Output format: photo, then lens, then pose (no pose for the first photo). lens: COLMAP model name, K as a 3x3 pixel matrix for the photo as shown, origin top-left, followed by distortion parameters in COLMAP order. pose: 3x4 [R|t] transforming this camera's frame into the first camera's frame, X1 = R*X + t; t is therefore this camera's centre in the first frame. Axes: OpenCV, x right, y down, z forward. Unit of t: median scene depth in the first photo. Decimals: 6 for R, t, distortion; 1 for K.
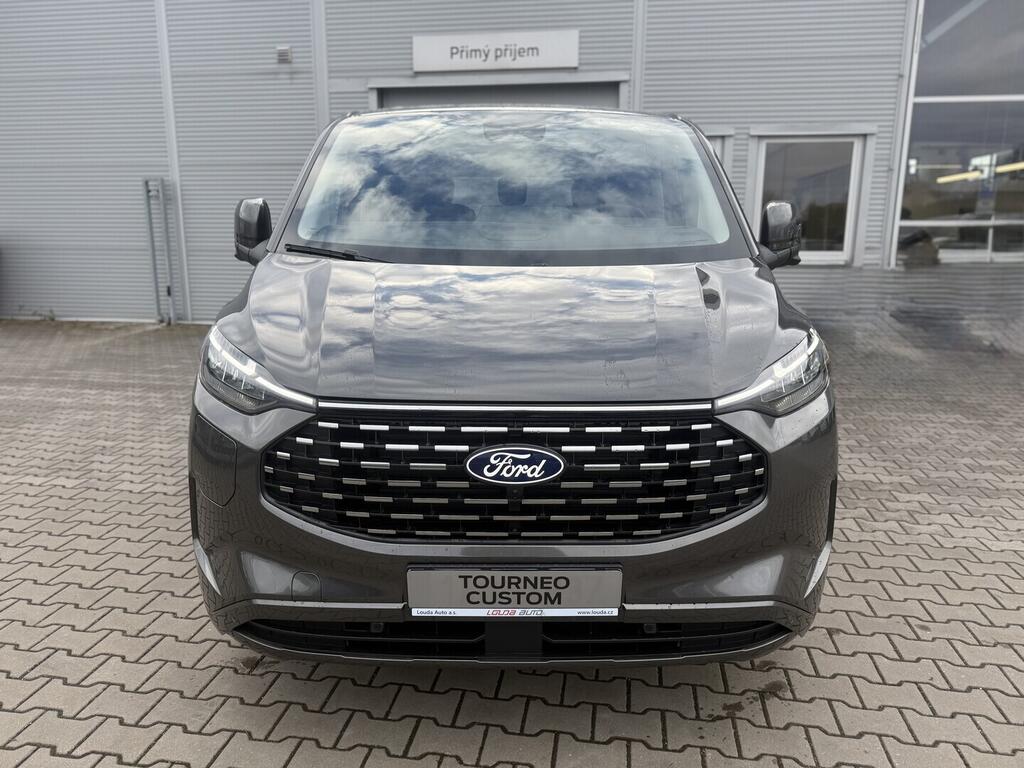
lens RADIAL K [[718.1, 0, 512.0], [0, 718.1, 384.0], [0, 0, 1]] dist [0.052998, -0.097993]
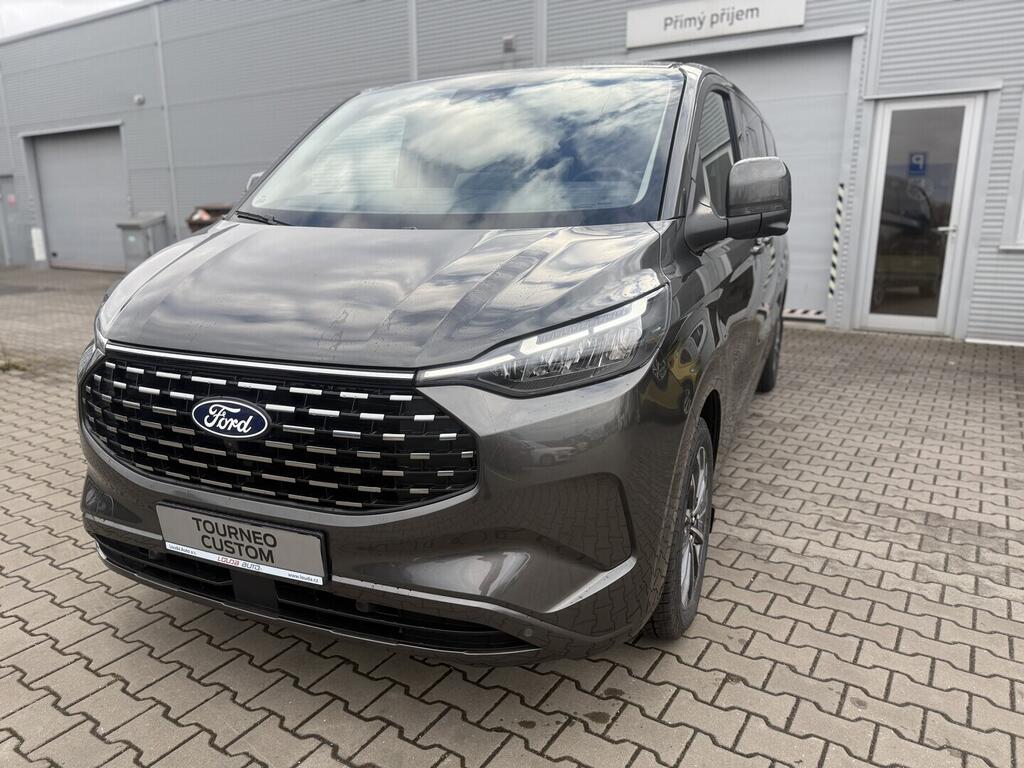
lens RADIAL K [[733.5, 0, 512.0], [0, 733.5, 384.0], [0, 0, 1]] dist [-0.005899, 0.002344]
pose [[0.916511, 0.080909, -0.391742, 0.753929], [-0.075750, 0.996716, 0.028635, 0.004033], [0.392772, 0.003431, 0.919629, 0.193736]]
